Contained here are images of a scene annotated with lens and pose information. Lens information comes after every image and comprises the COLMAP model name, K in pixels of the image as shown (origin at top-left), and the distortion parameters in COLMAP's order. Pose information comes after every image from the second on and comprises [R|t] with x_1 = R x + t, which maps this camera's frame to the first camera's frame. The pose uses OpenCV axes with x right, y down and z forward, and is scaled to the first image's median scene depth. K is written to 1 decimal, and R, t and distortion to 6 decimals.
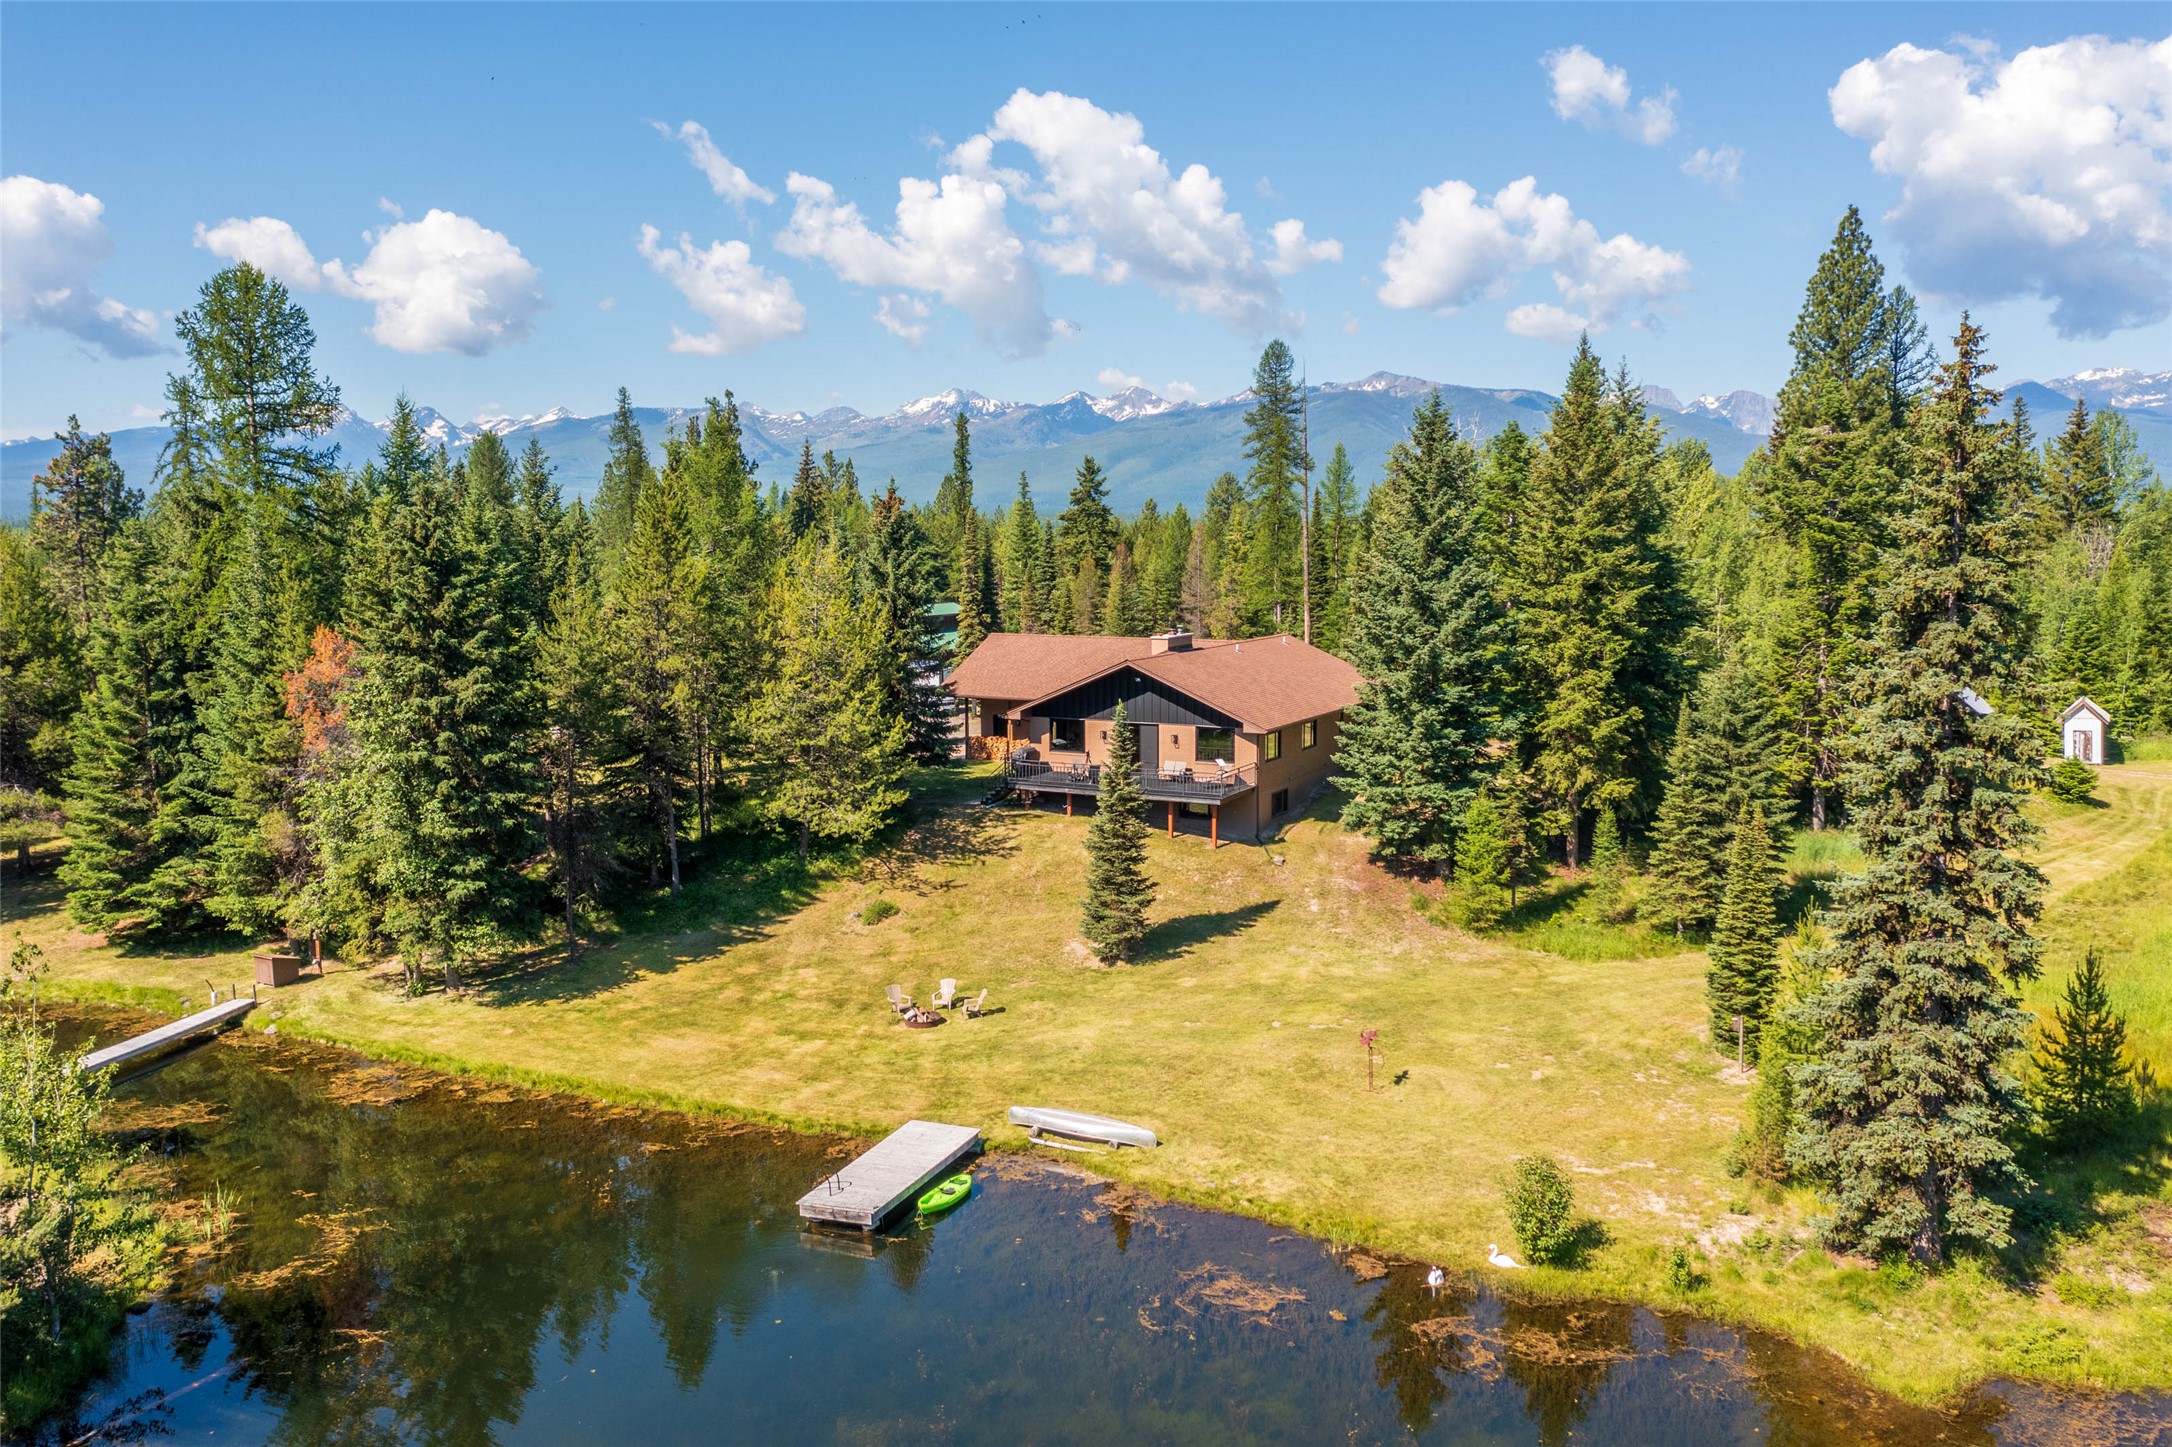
lens RADIAL K [[1720.7, 0, 1087.1], [0, 1720.7, 718.7], [0, 0, 1]] dist [-0.004999, 0.004206]
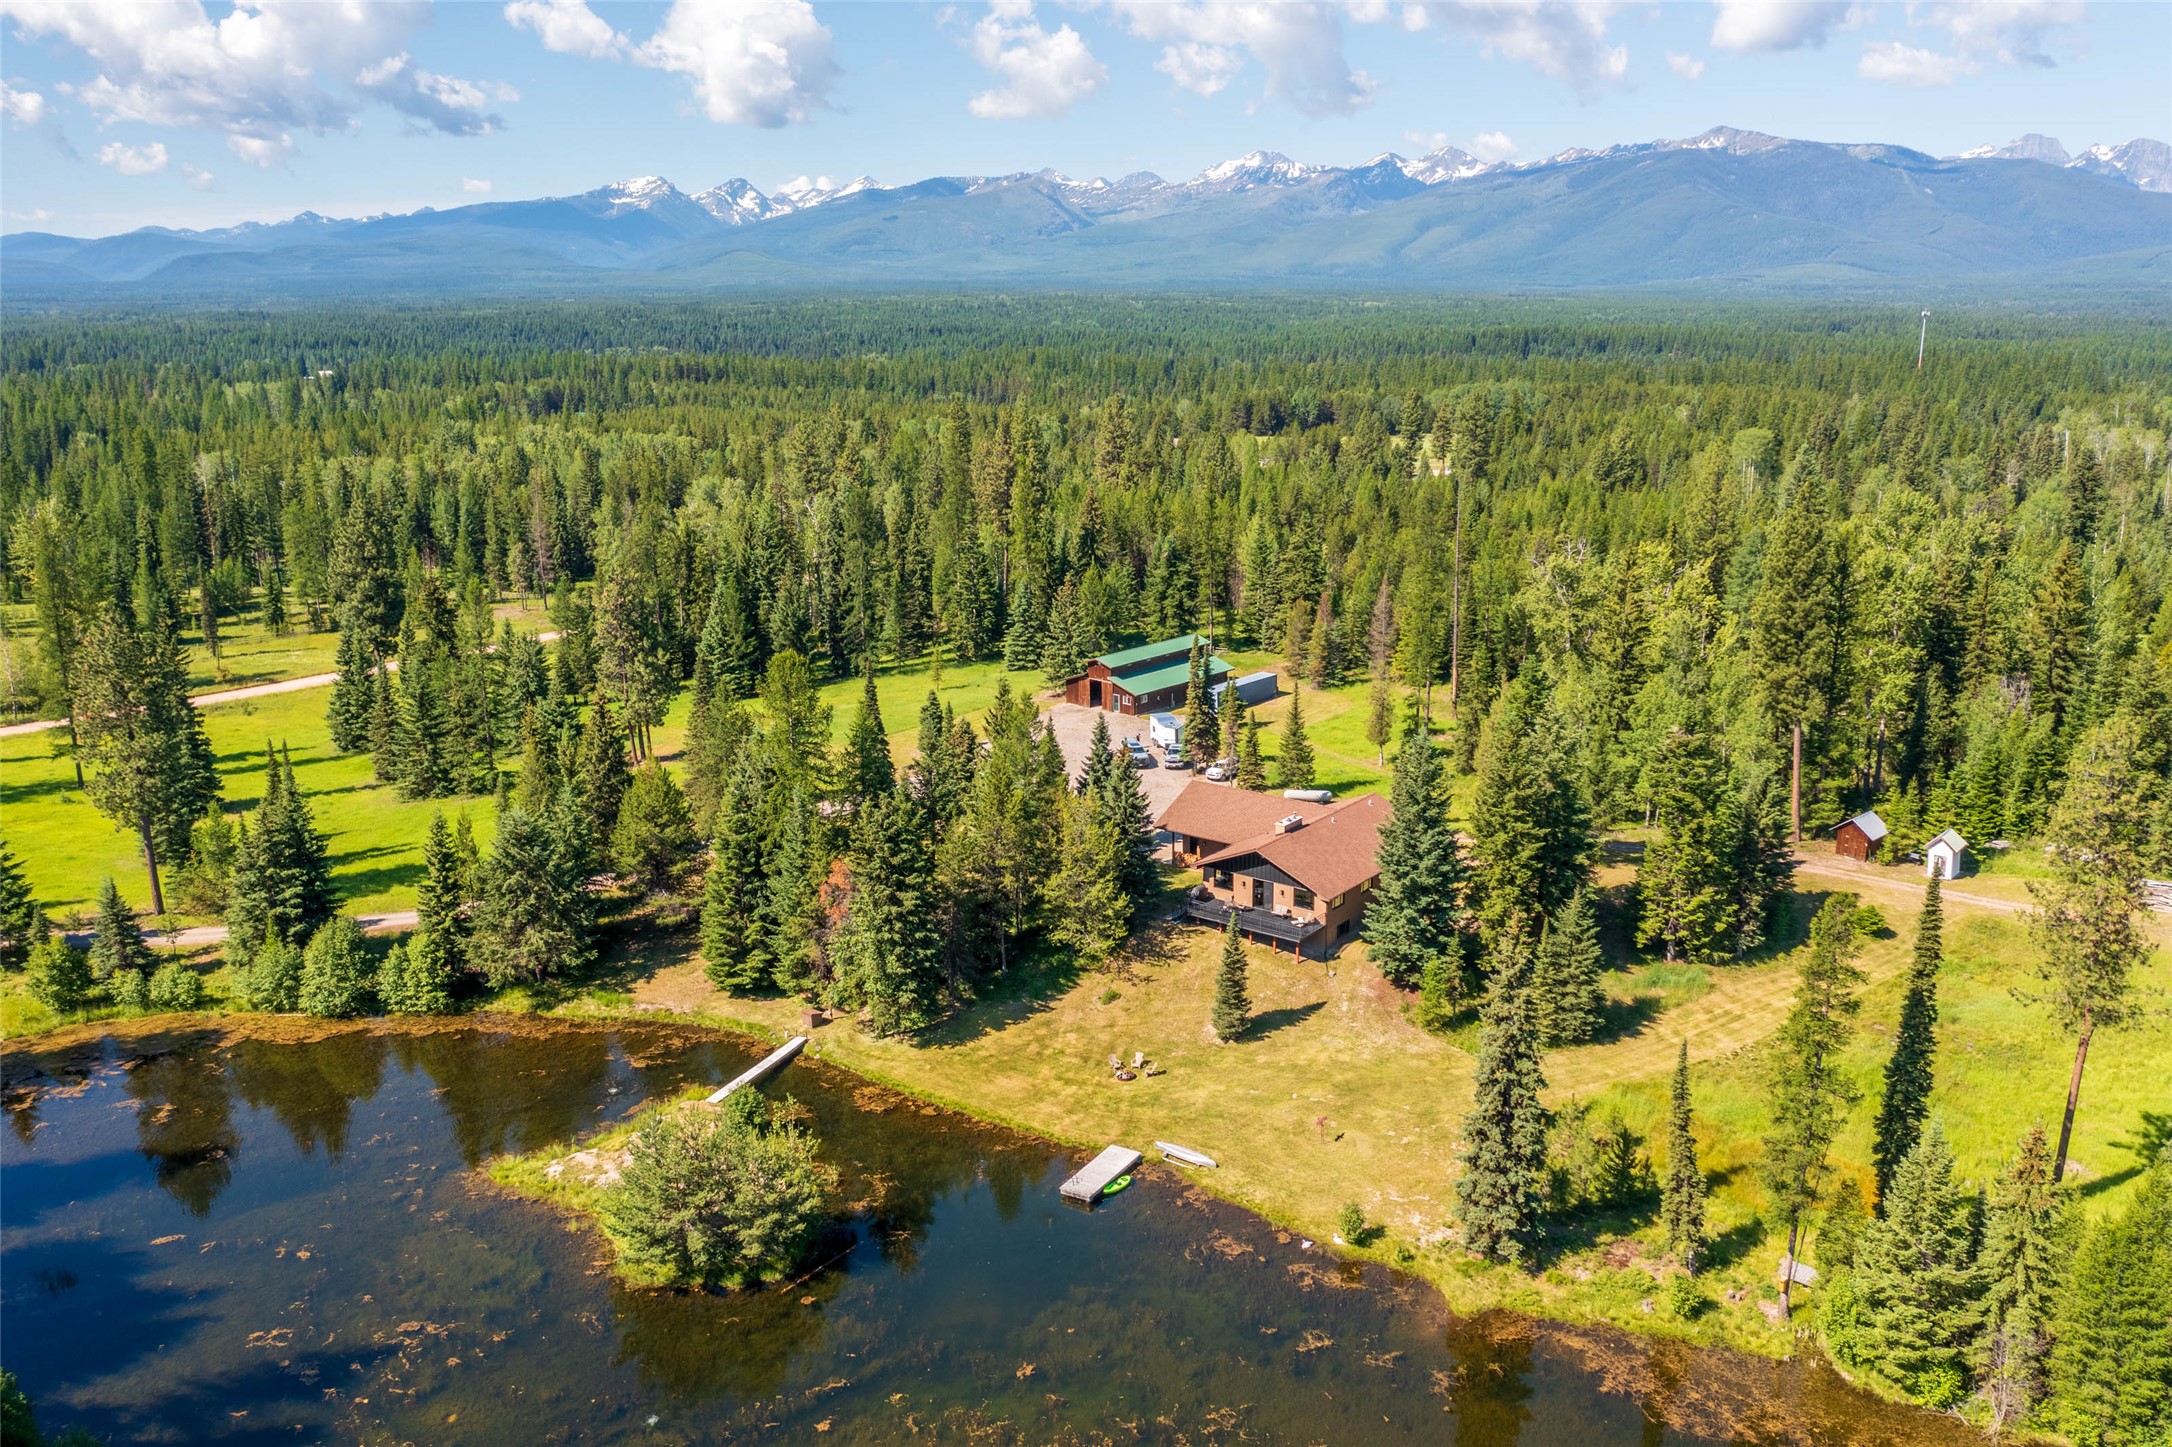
lens RADIAL K [[1720.7, 0, 1087.1], [0, 1720.7, 718.7], [0, 0, 1]] dist [-0.004999, 0.004206]
pose [[0.985389, 0.037579, -0.166123, 0.159199], [-0.015661, 0.991215, 0.131329, -0.445554], [0.169599, -0.126808, 0.977321, -0.824853]]
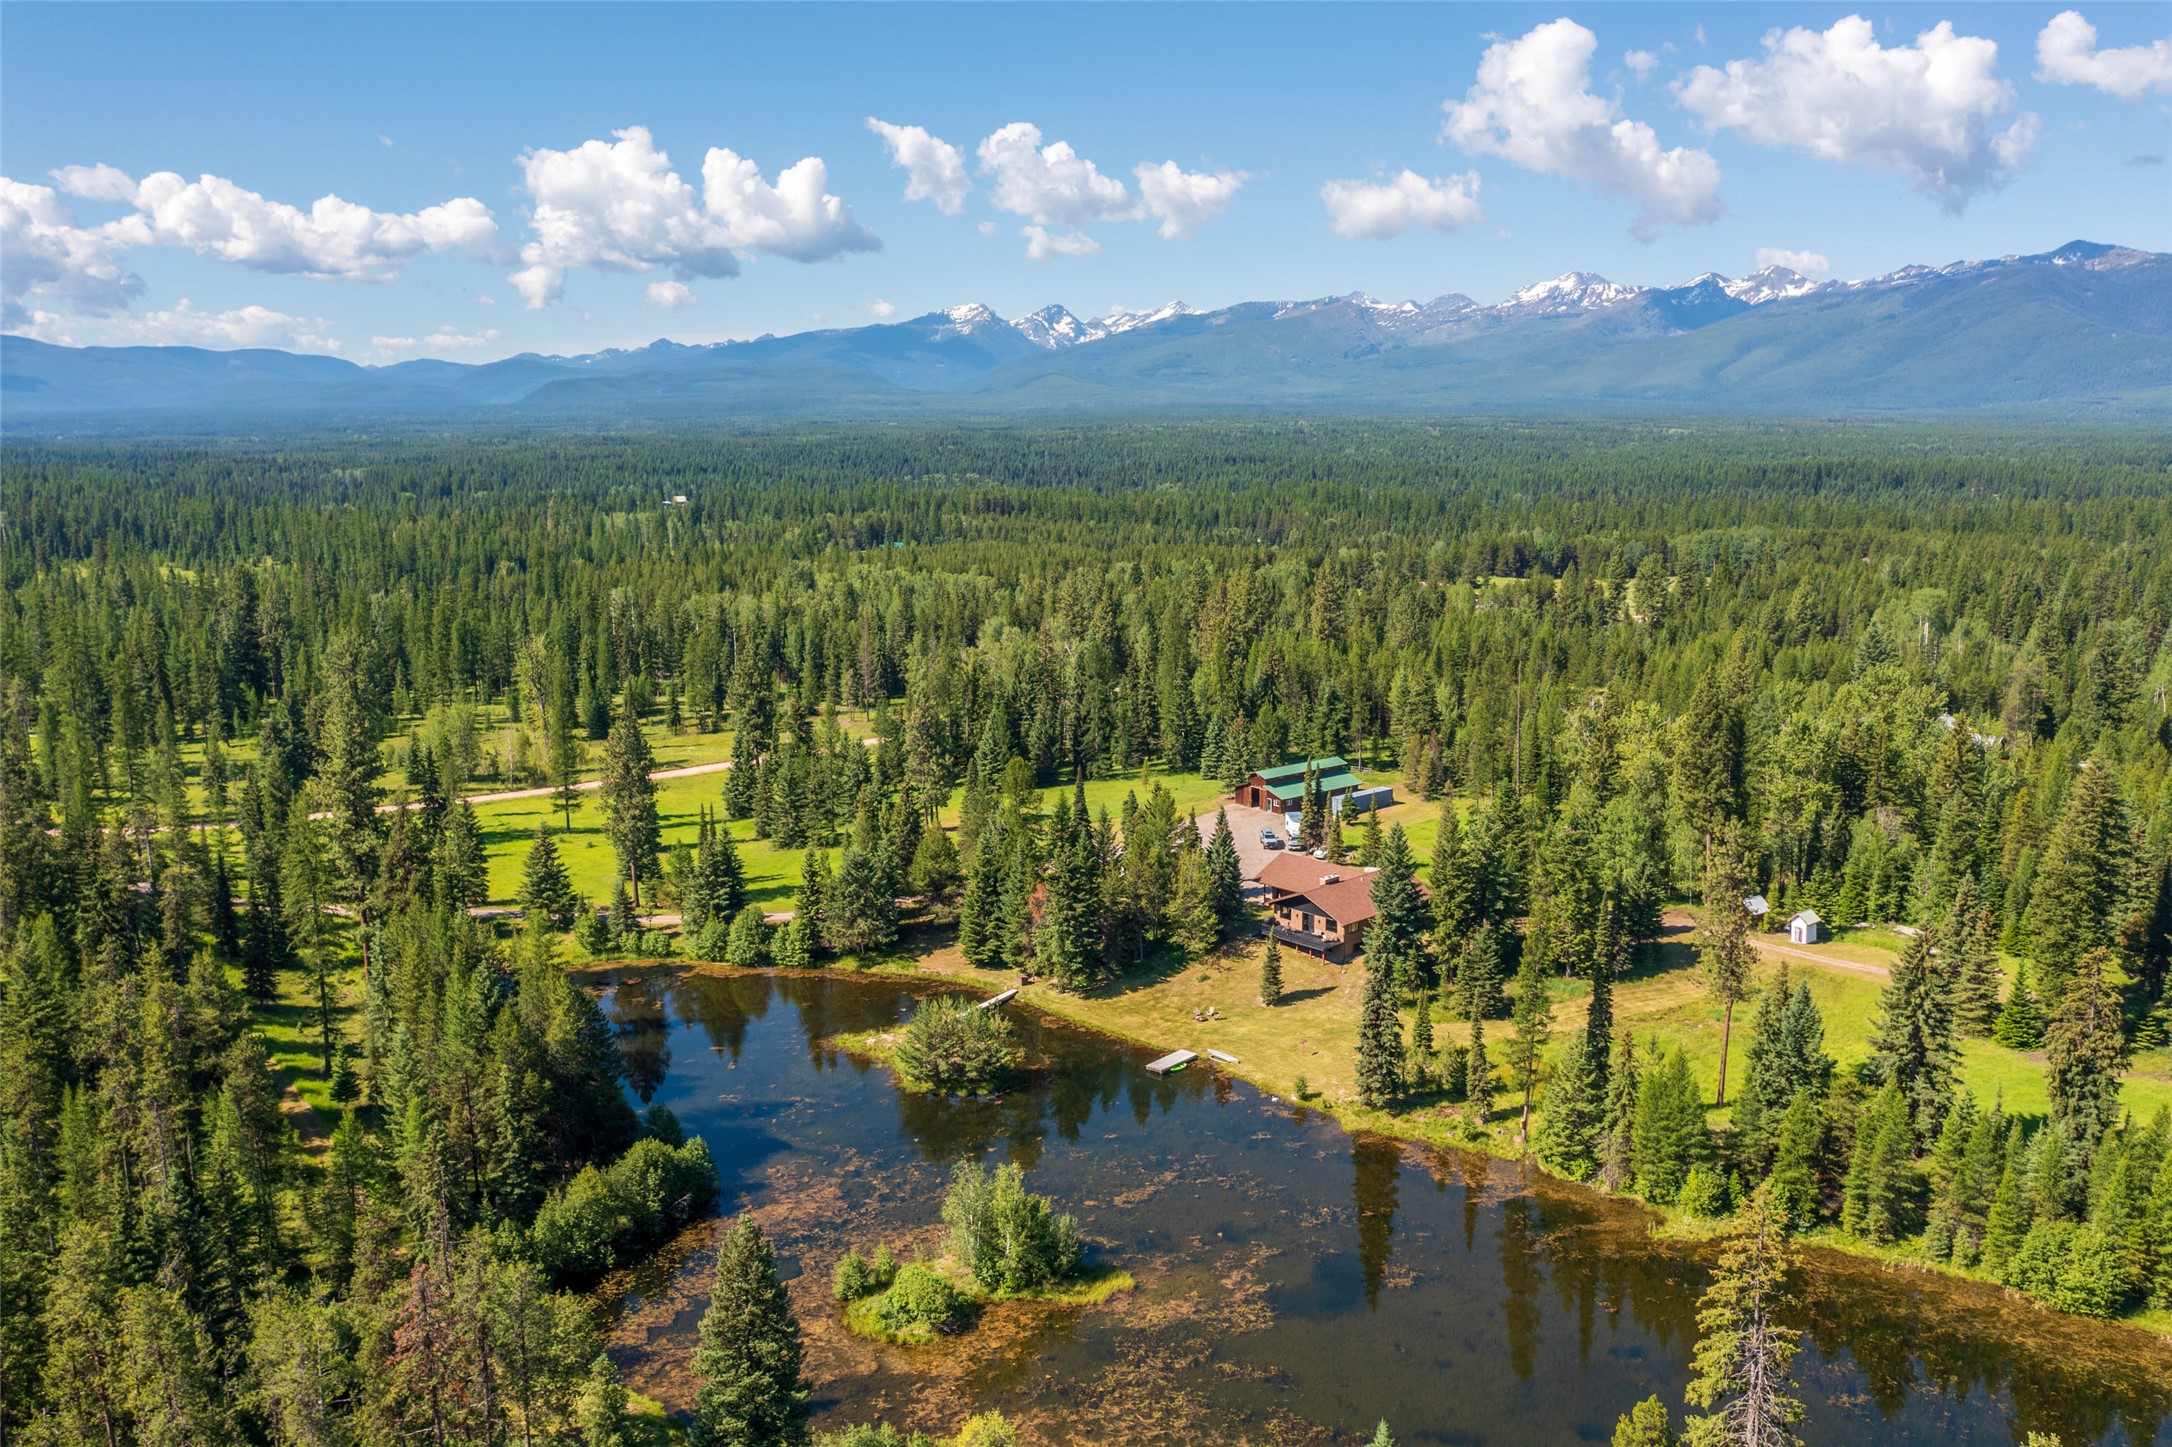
lens RADIAL K [[1722.5, 0, 1086.0], [0, 1722.5, 723.5], [0, 0, 1]] dist [-0.001212, 0.006679]
pose [[0.940905, 0.056919, -0.333853, 0.689734], [-0.034829, 0.996812, 0.071789, -0.559935], [0.336875, -0.055918, 0.939887, -1.951588]]
